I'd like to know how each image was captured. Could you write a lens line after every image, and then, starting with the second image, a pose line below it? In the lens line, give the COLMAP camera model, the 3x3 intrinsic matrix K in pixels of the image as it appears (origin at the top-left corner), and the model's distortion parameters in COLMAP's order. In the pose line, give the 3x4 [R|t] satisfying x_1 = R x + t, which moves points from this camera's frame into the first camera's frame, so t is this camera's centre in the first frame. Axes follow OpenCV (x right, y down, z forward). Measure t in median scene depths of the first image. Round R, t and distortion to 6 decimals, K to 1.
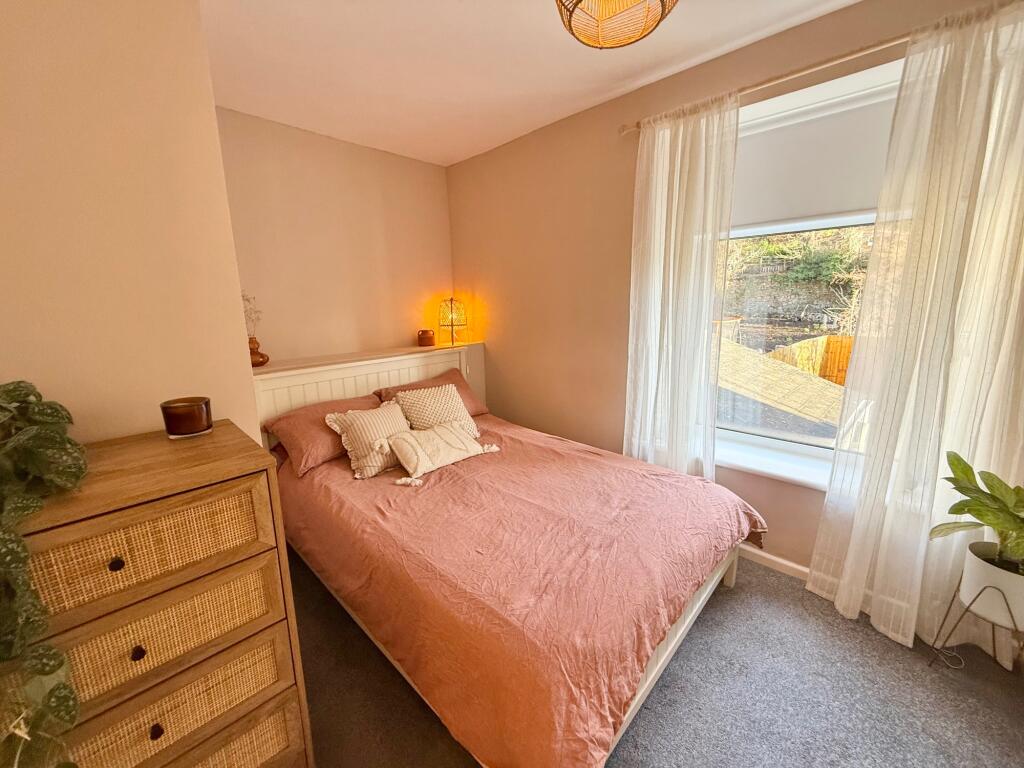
lens RADIAL K [[406.2, 0, 508.2], [0, 406.2, 383.5], [0, 0, 1]] dist [-0.000082, 0.000562]
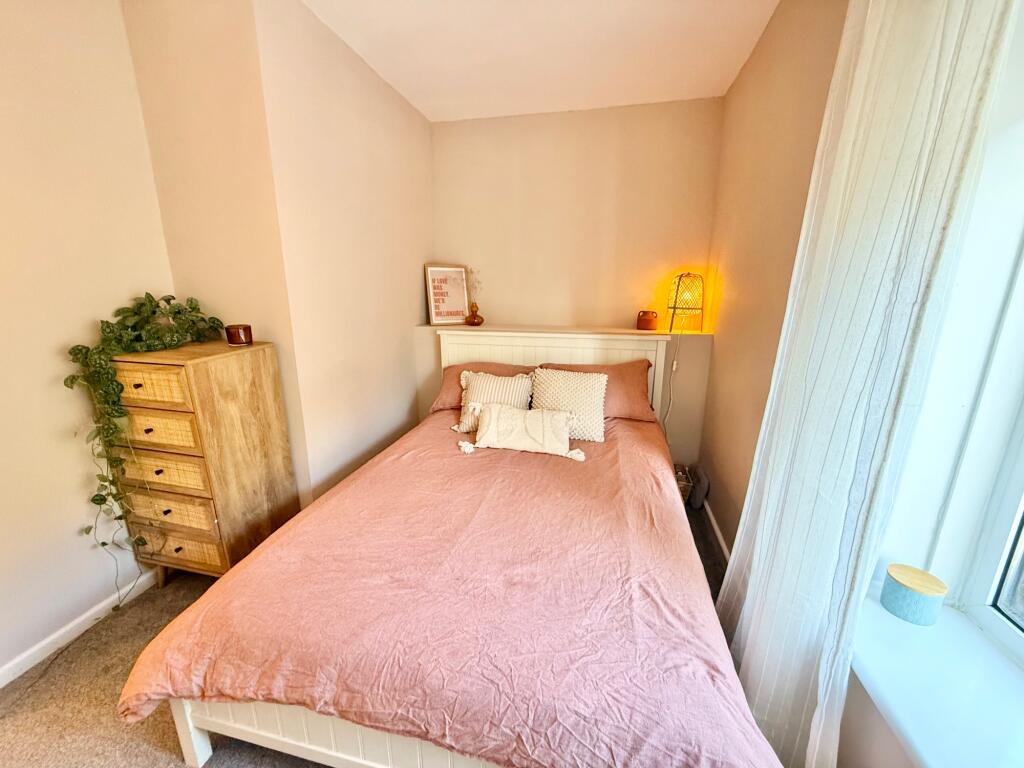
lens RADIAL K [[406.2, 0, 508.2], [0, 406.2, 383.5], [0, 0, 1]] dist [-0.000082, 0.000562]
pose [[0.509899, 0.231785, -0.828419, 0.619656], [-0.189004, 0.969671, 0.154973, -0.096643], [0.839214, 0.077554, 0.538242, 0.489938]]
